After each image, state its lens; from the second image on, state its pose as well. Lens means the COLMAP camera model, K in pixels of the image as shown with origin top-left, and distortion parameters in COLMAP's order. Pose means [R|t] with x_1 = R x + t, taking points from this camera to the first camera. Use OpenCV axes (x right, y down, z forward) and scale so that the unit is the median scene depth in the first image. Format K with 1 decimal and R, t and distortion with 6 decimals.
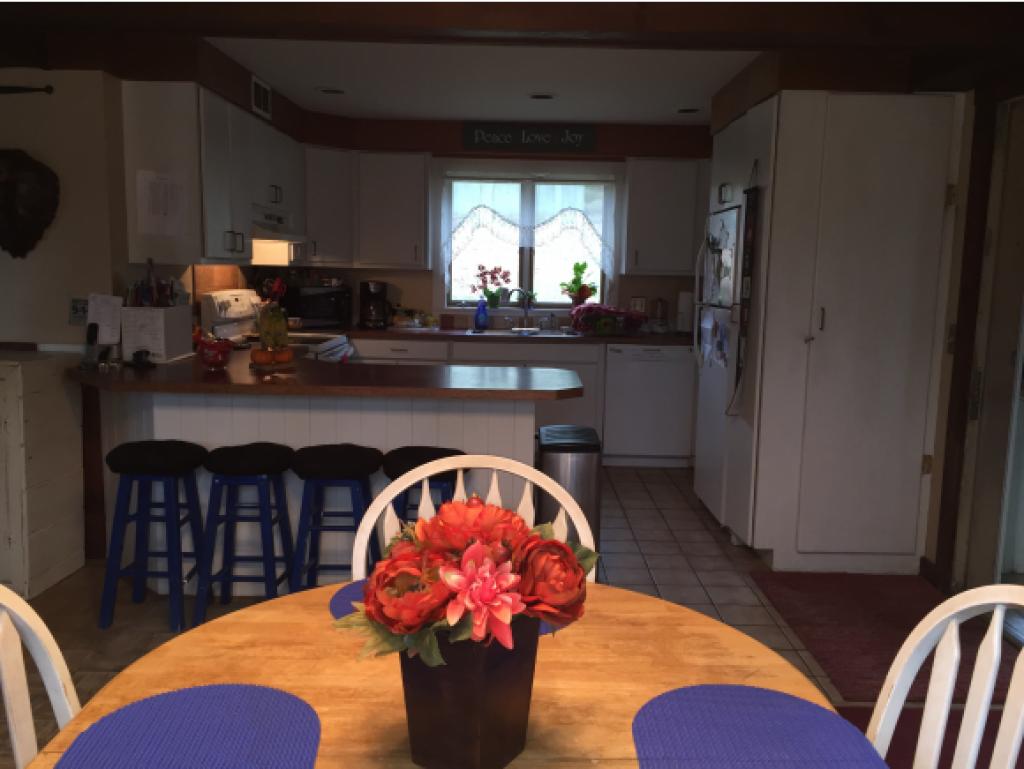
lens RADIAL K [[856.2, 0, 512.0], [0, 856.2, 384.5], [0, 0, 1]] dist [0.009401, -0.000891]
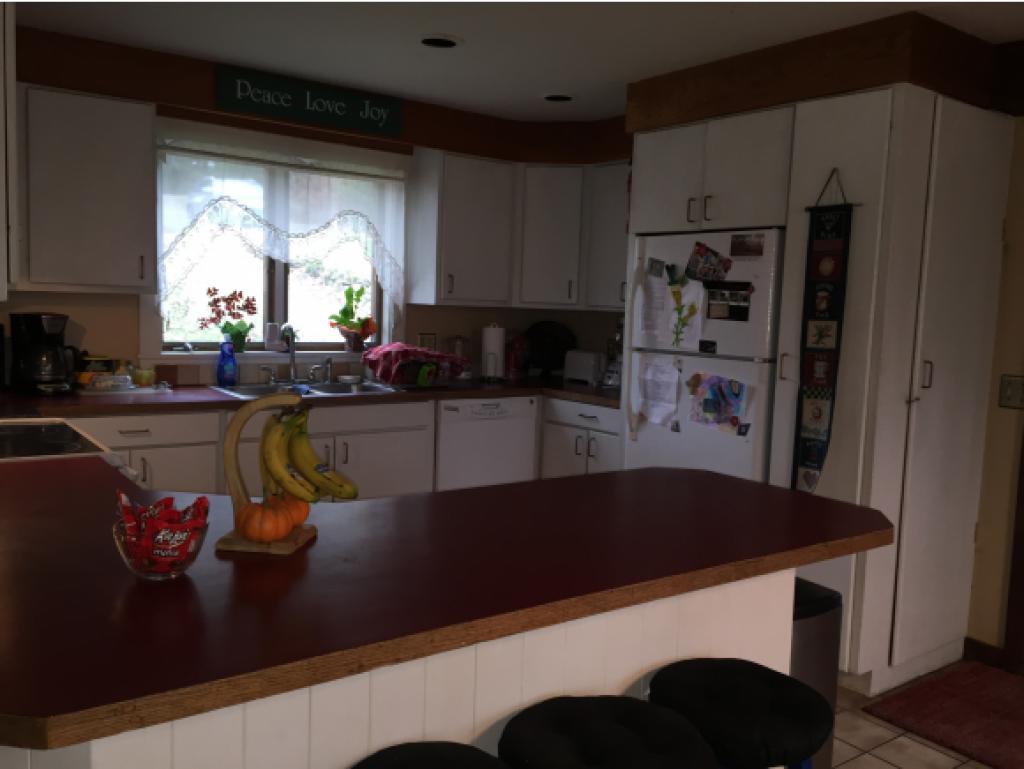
lens RADIAL K [[856.2, 0, 512.0], [0, 856.2, 384.5], [0, 0, 1]] dist [0.009401, -0.000891]
pose [[0.802512, -0.049792, 0.594554, -0.249426], [0.059805, 0.998206, 0.002873, -0.054043], [-0.593631, 0.033252, 0.804050, 0.340550]]
